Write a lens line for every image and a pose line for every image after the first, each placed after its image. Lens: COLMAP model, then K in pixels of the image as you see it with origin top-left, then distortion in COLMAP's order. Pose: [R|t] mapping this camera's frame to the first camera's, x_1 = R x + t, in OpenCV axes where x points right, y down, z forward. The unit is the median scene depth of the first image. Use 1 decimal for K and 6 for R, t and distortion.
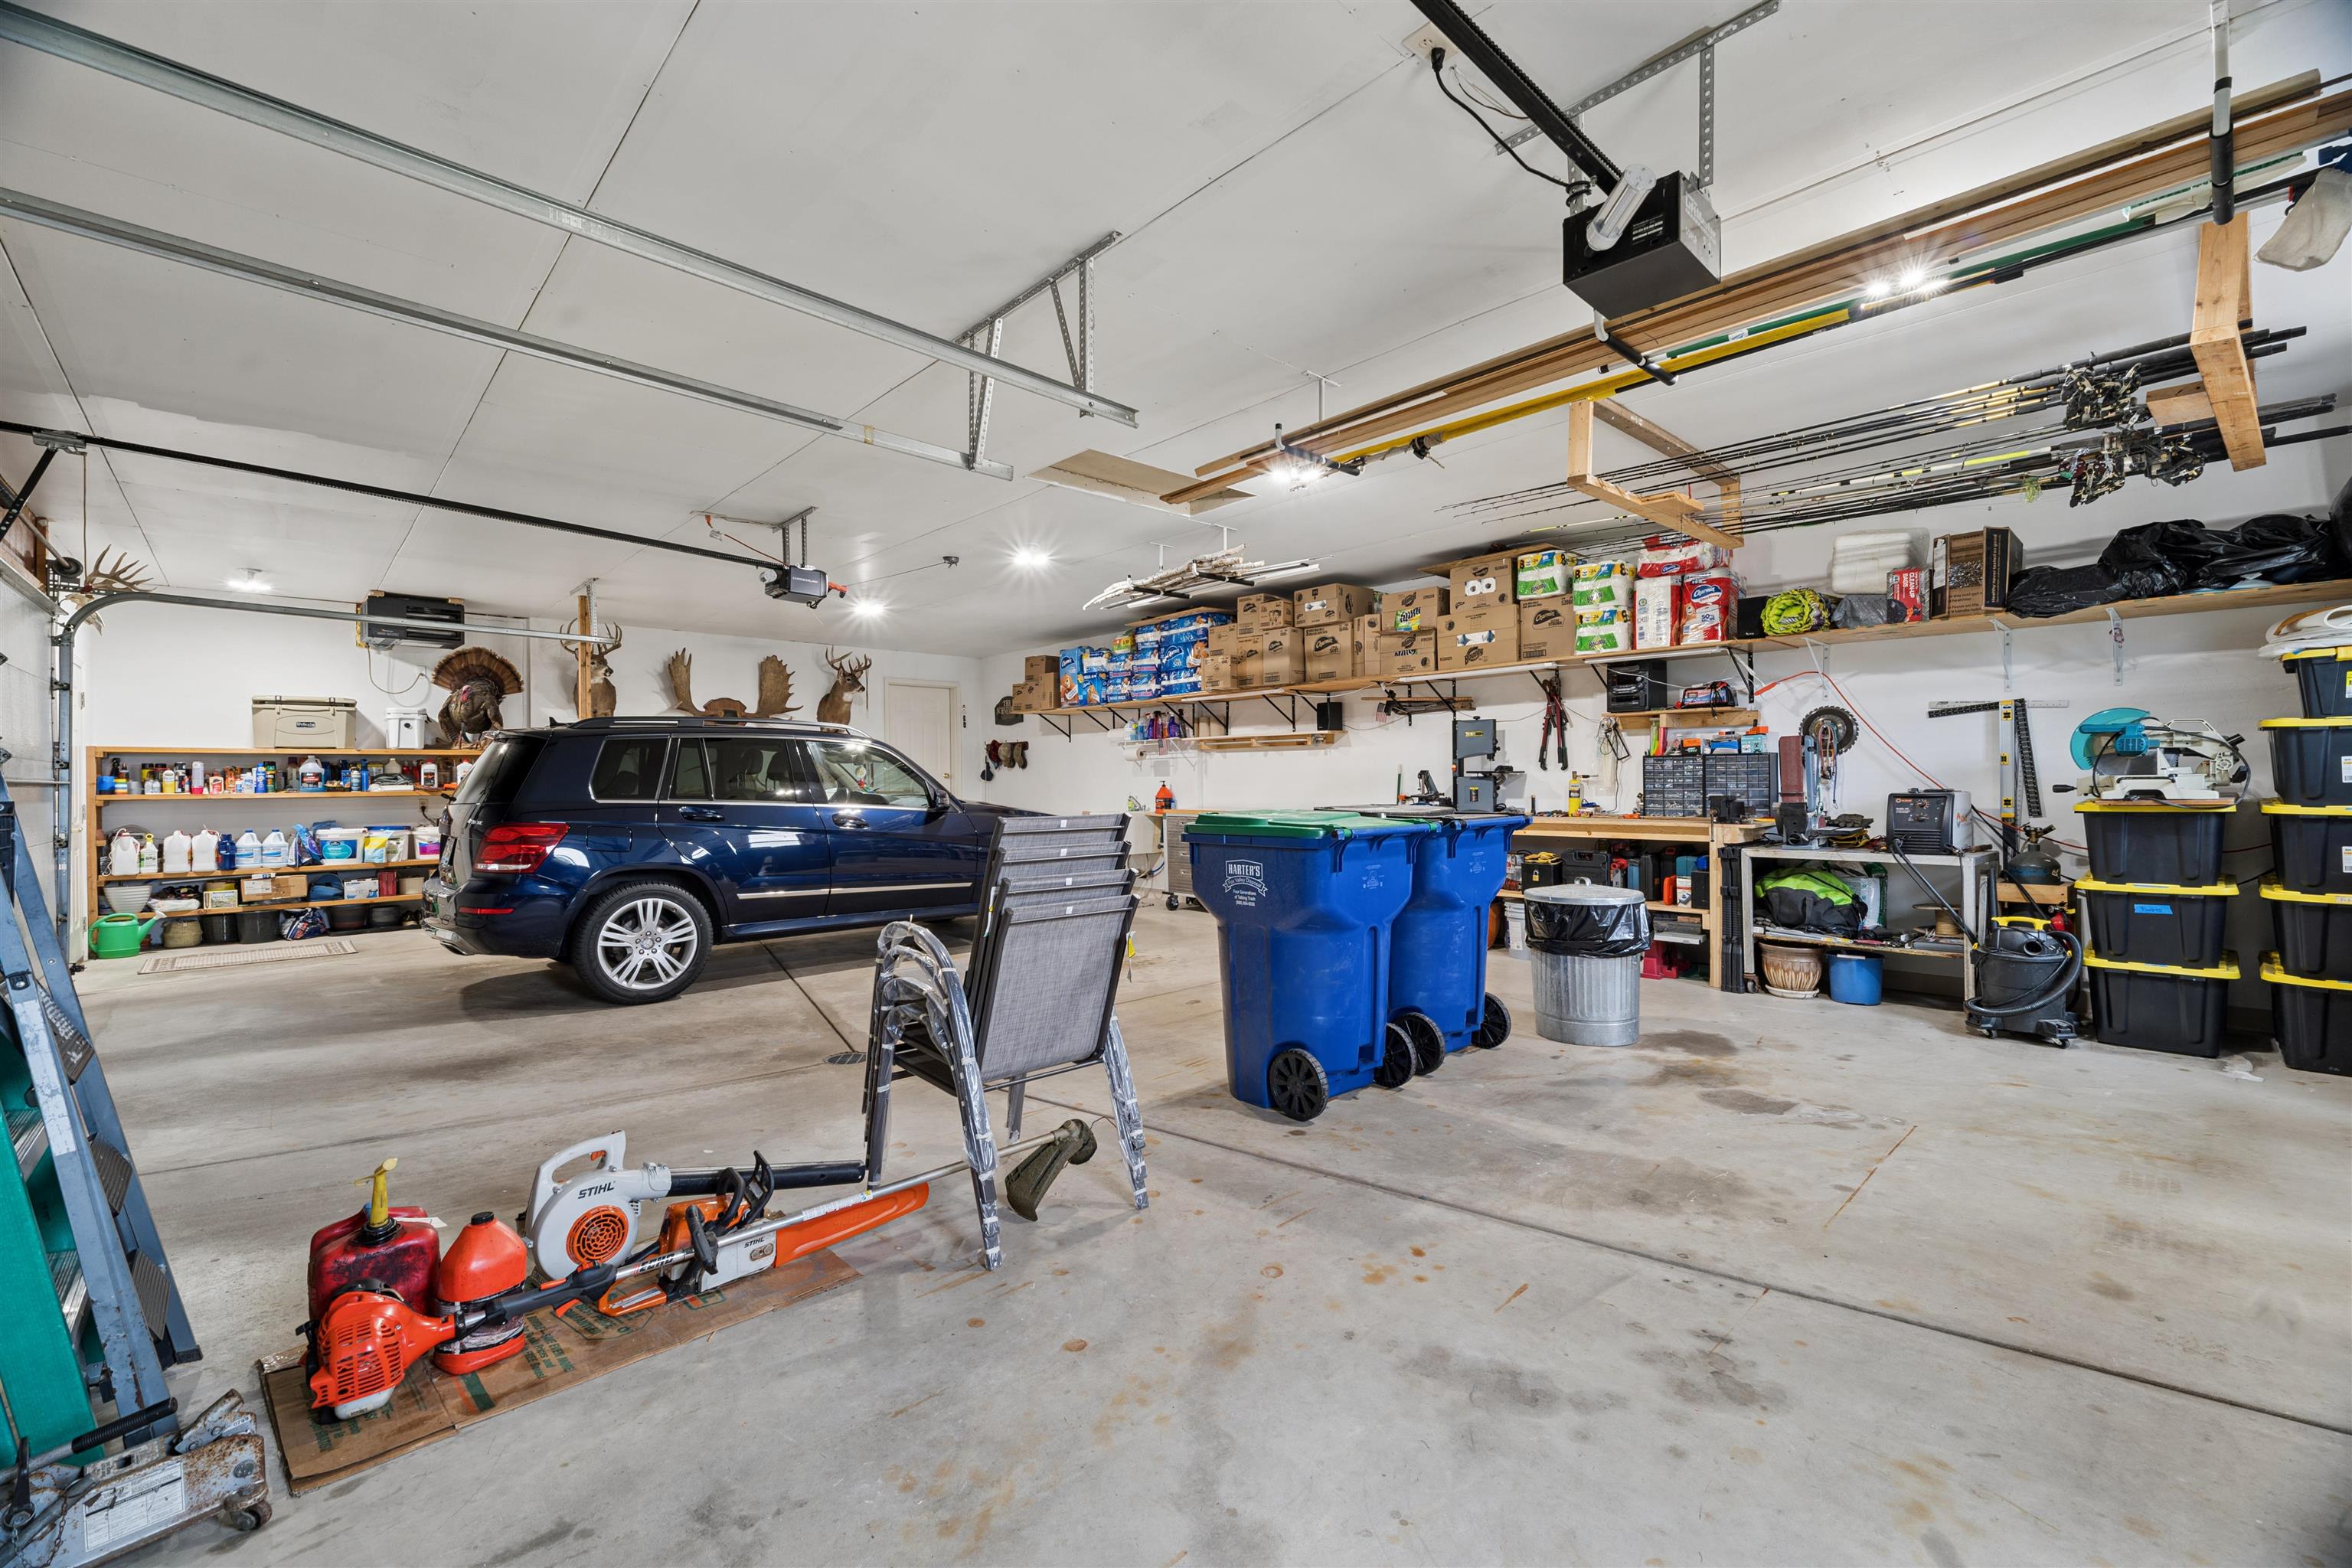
lens RADIAL K [[1004.3, 0, 1178.9], [0, 1004.3, 791.1], [0, 0, 1]] dist [0.000430, -0.001195]
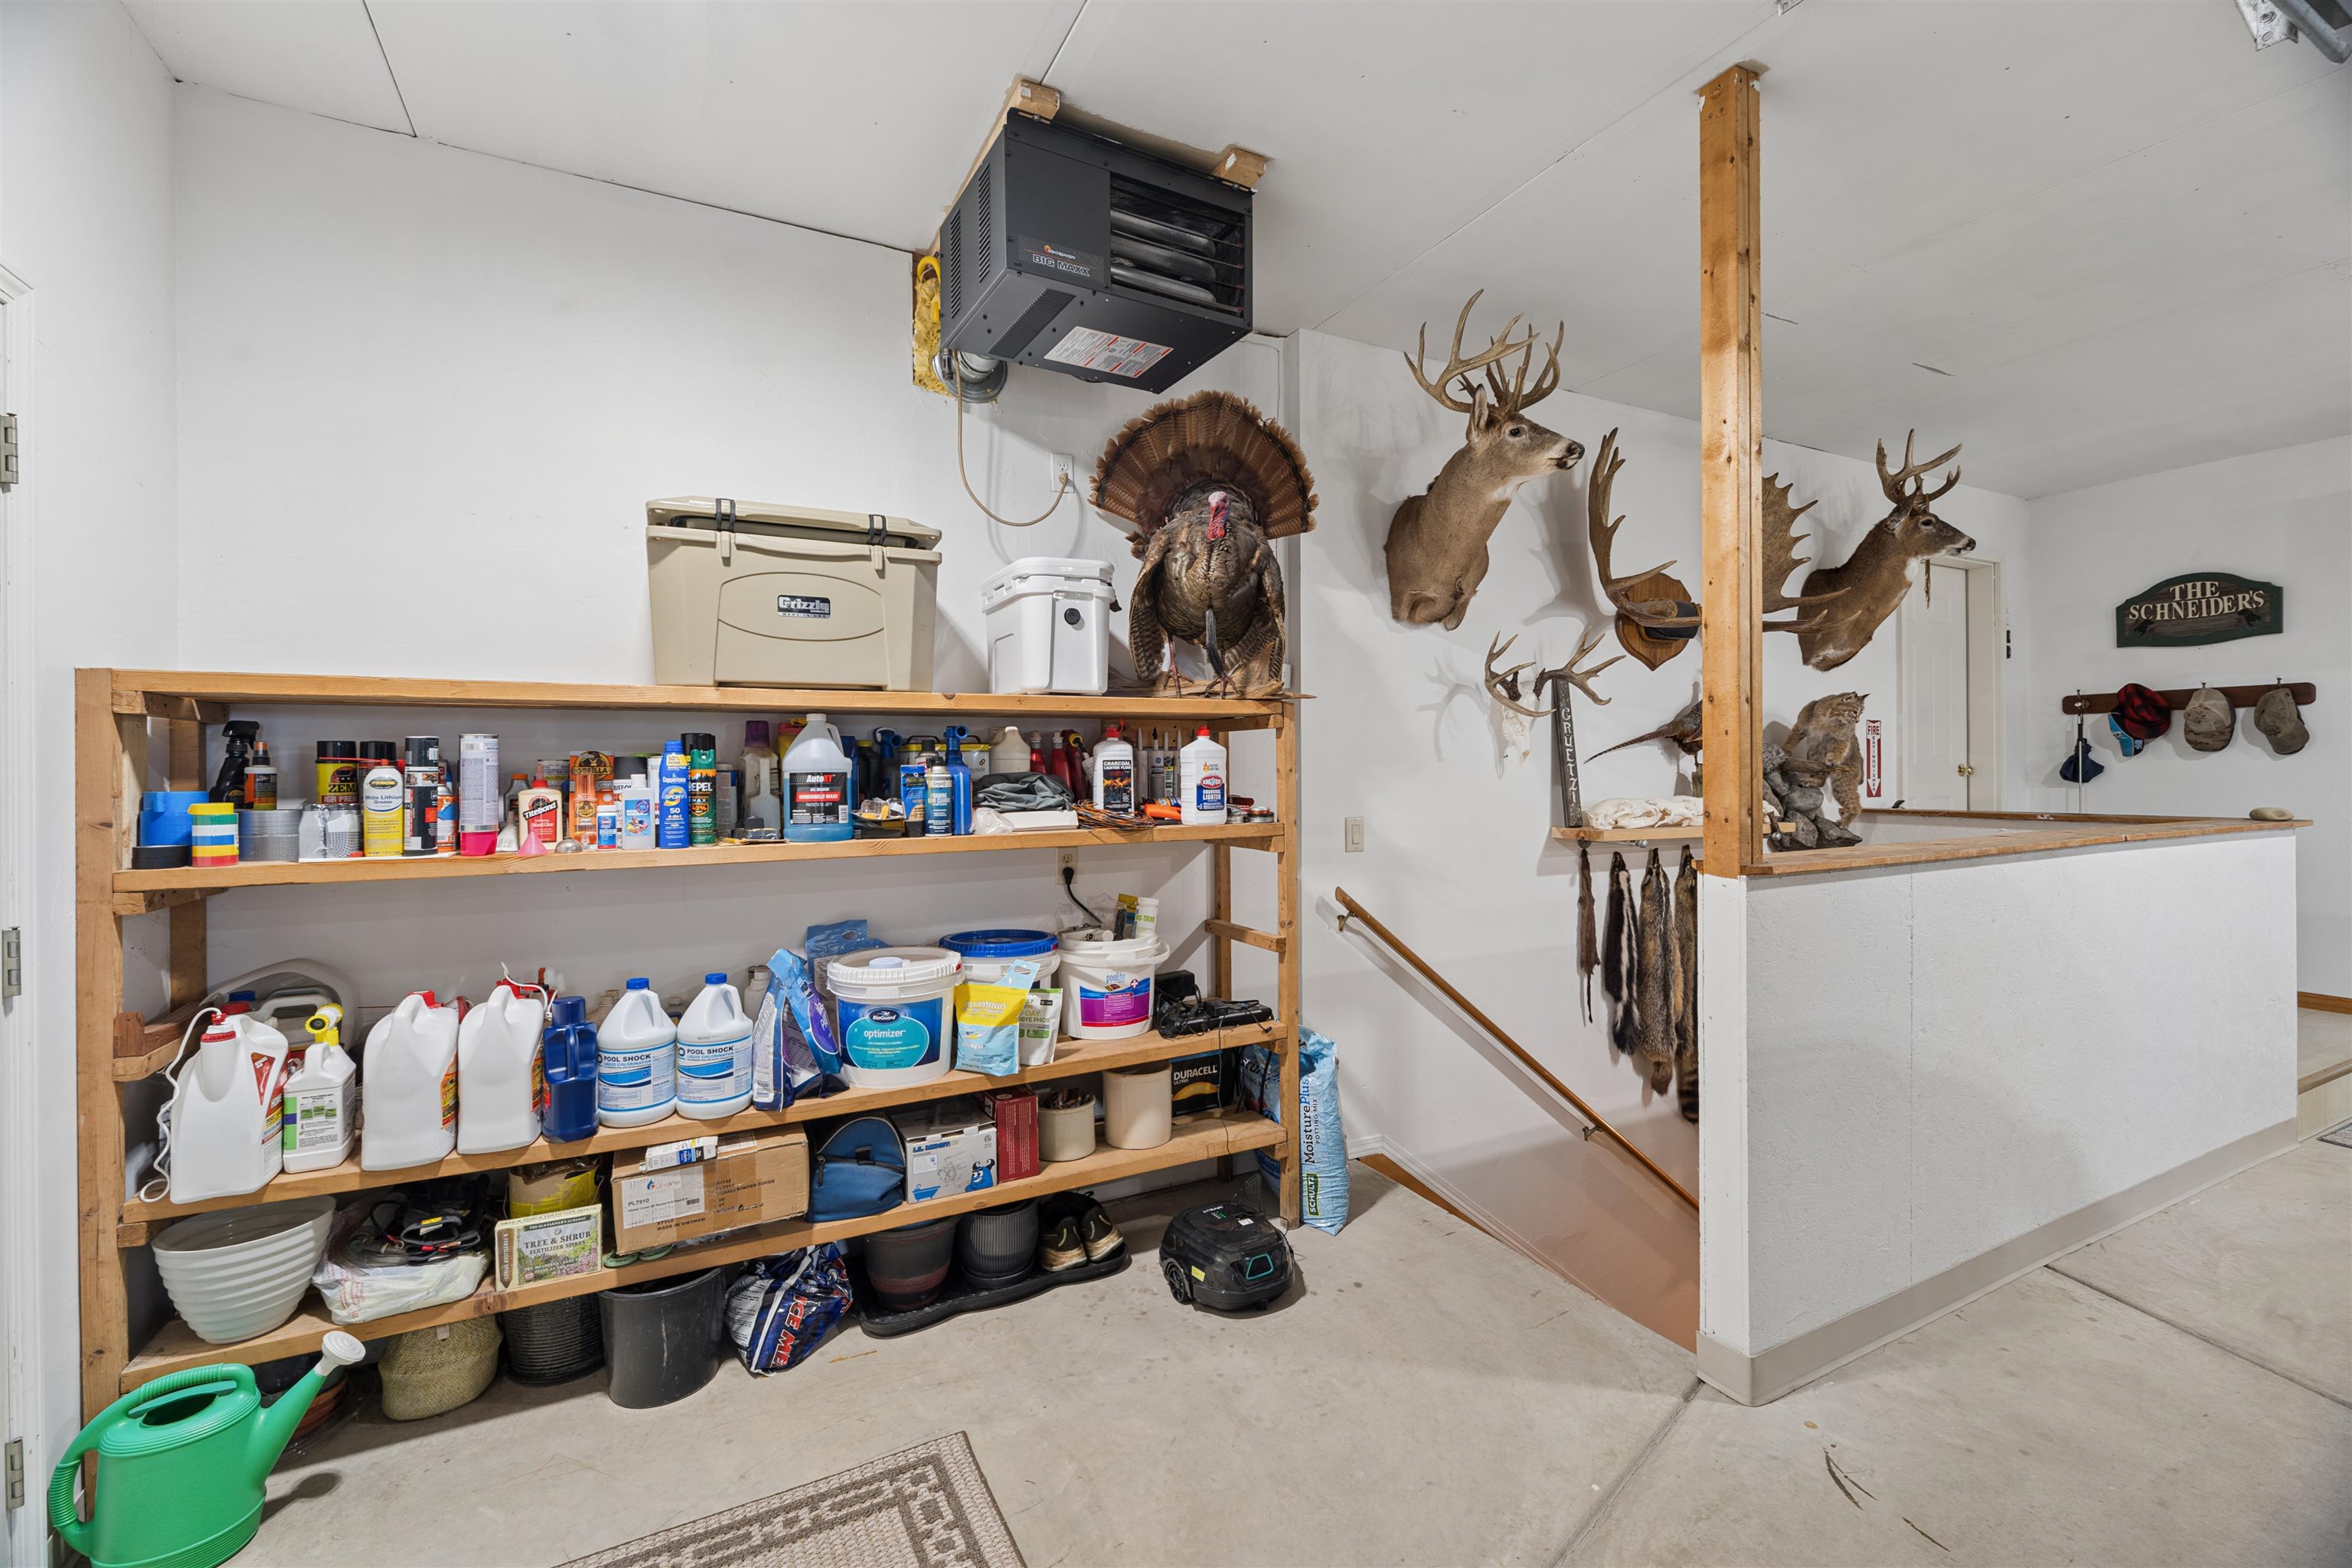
lens RADIAL K [[1004.3, 0, 1170.1], [0, 1004.3, 773.9], [0, 0, 1]] dist [0.000430, -0.001195]
pose [[0.965530, 0.003109, -0.260274, -0.647532], [-0.003148, 0.999995, 0.000265, -0.017293], [0.260274, 0.000564, 0.965535, 0.700135]]
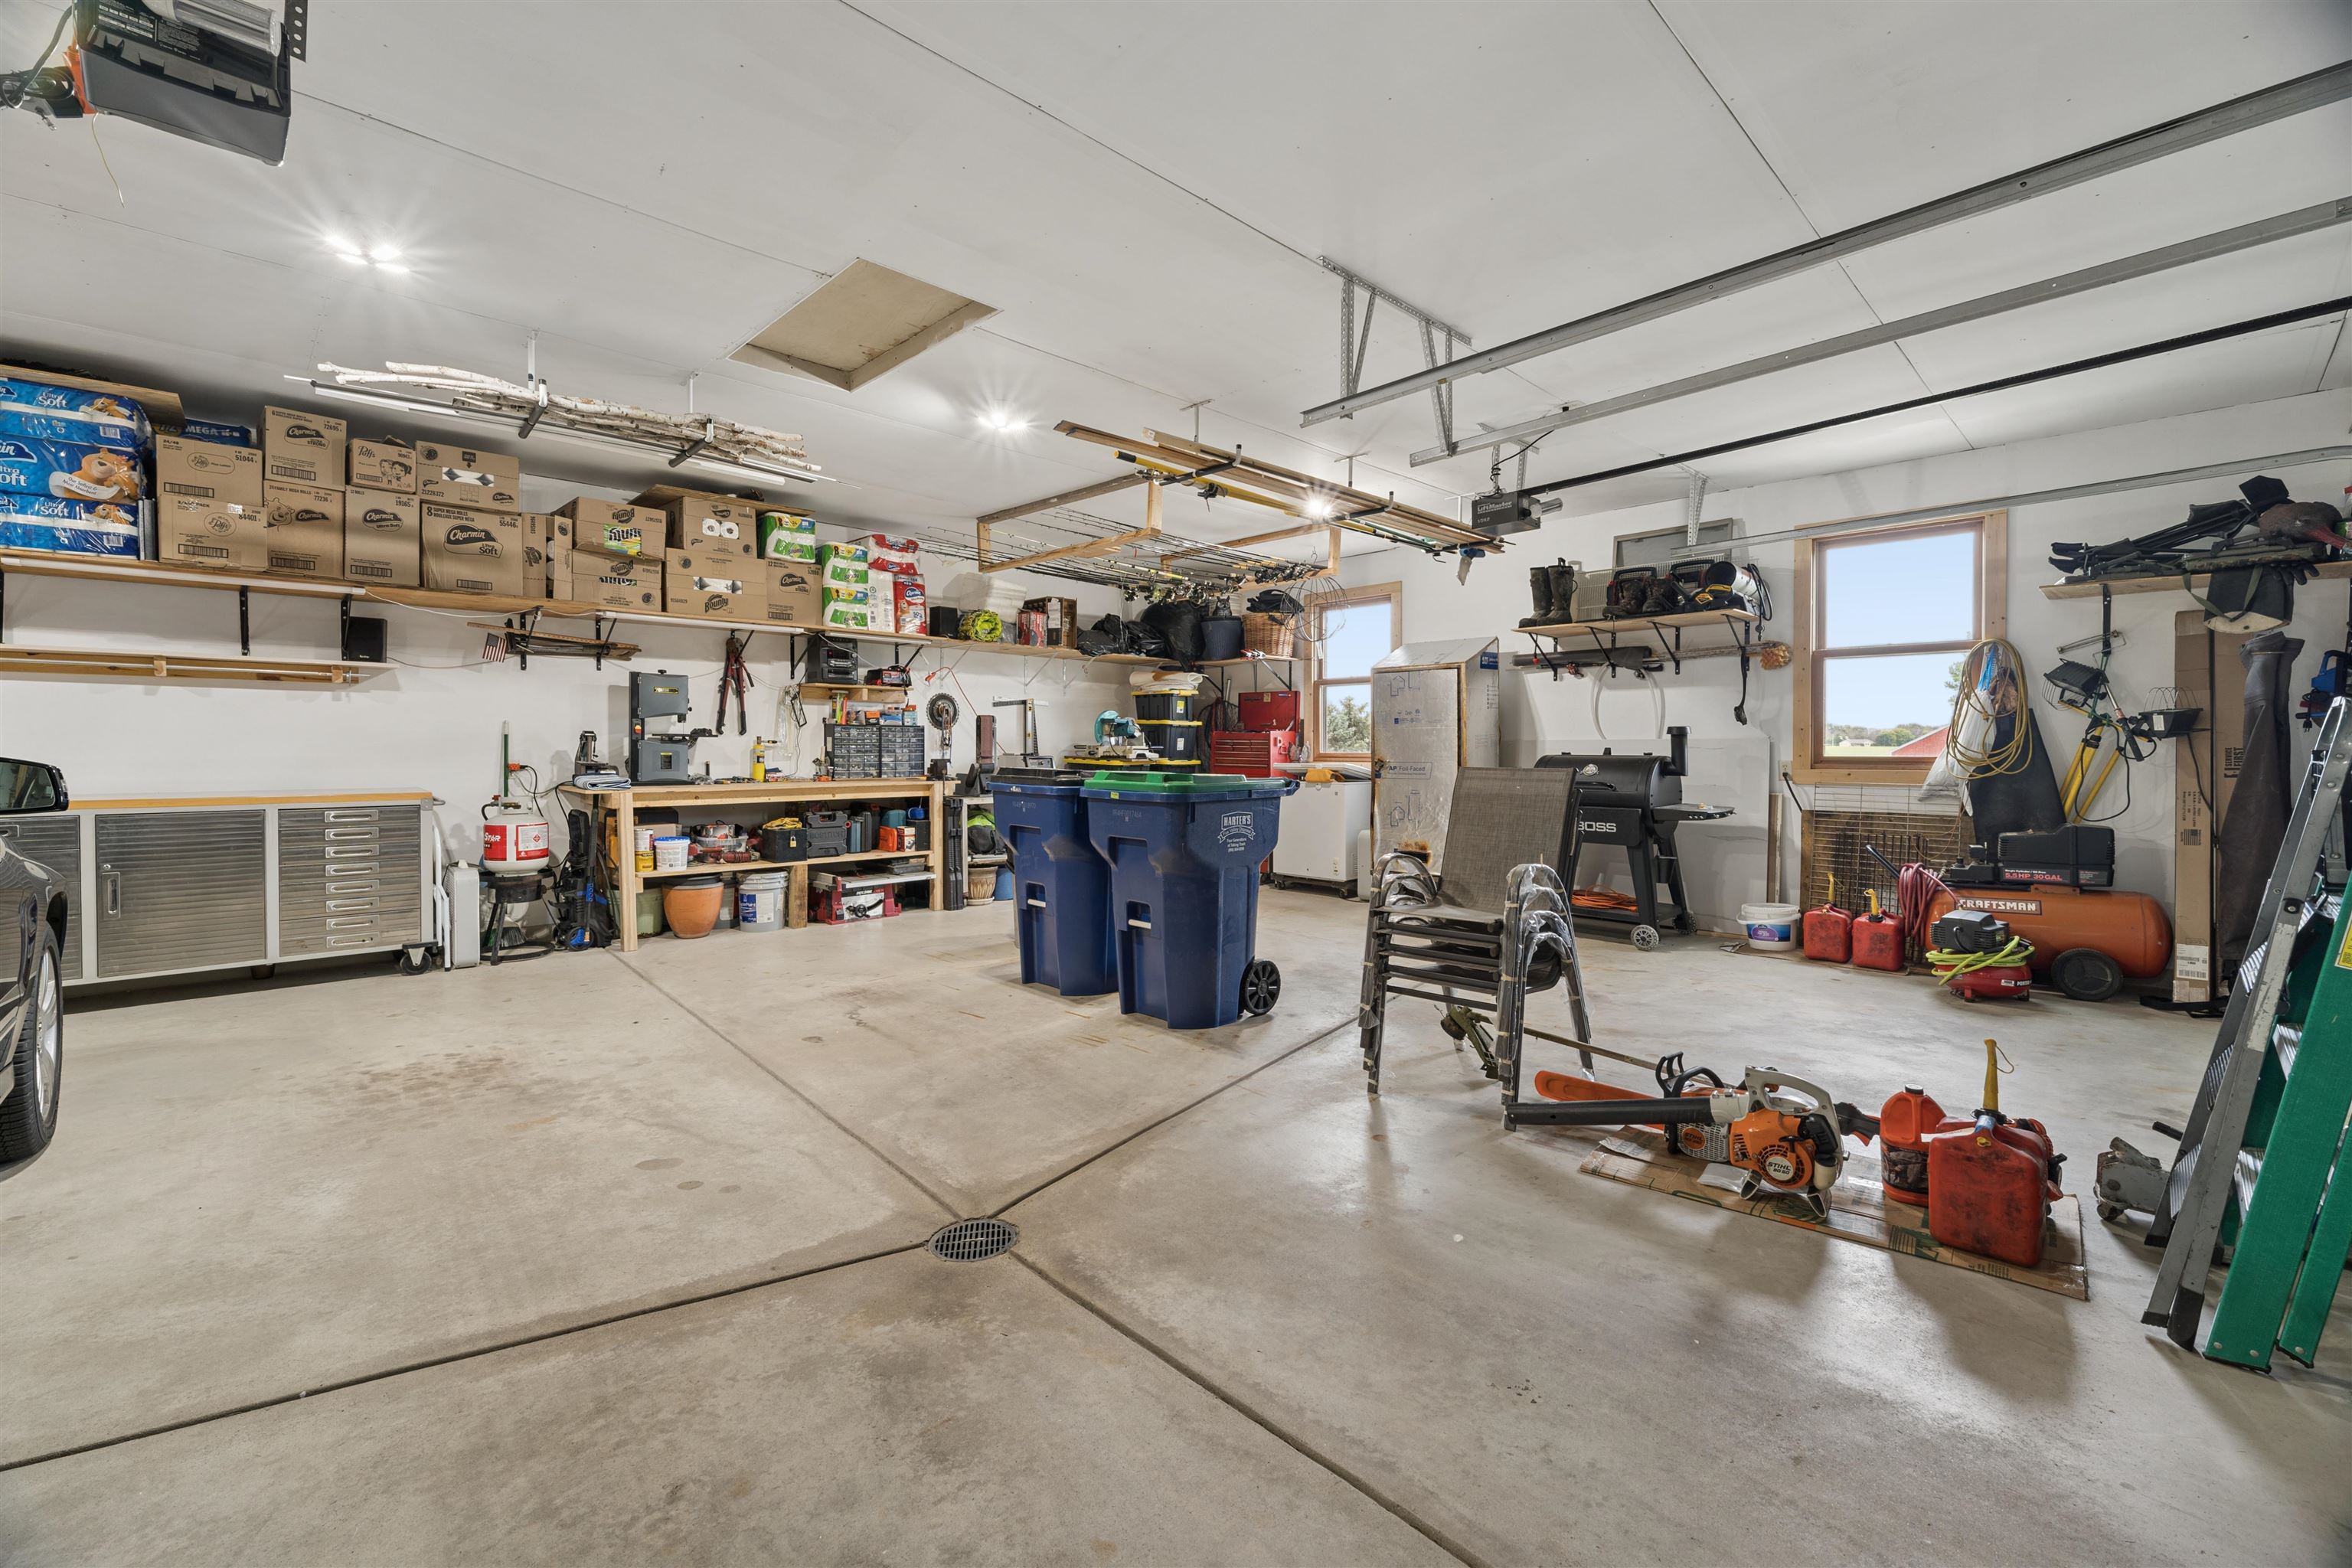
lens RADIAL K [[1004.3, 0, 1163.4], [0, 1004.3, 763.5], [0, 0, 1]] dist [0.000430, -0.001195]
pose [[-0.045868, -0.008452, 0.998912, -1.505858], [0.006554, 0.999940, 0.008762, 0.003109], [-0.998926, 0.006948, -0.045809, 1.577017]]
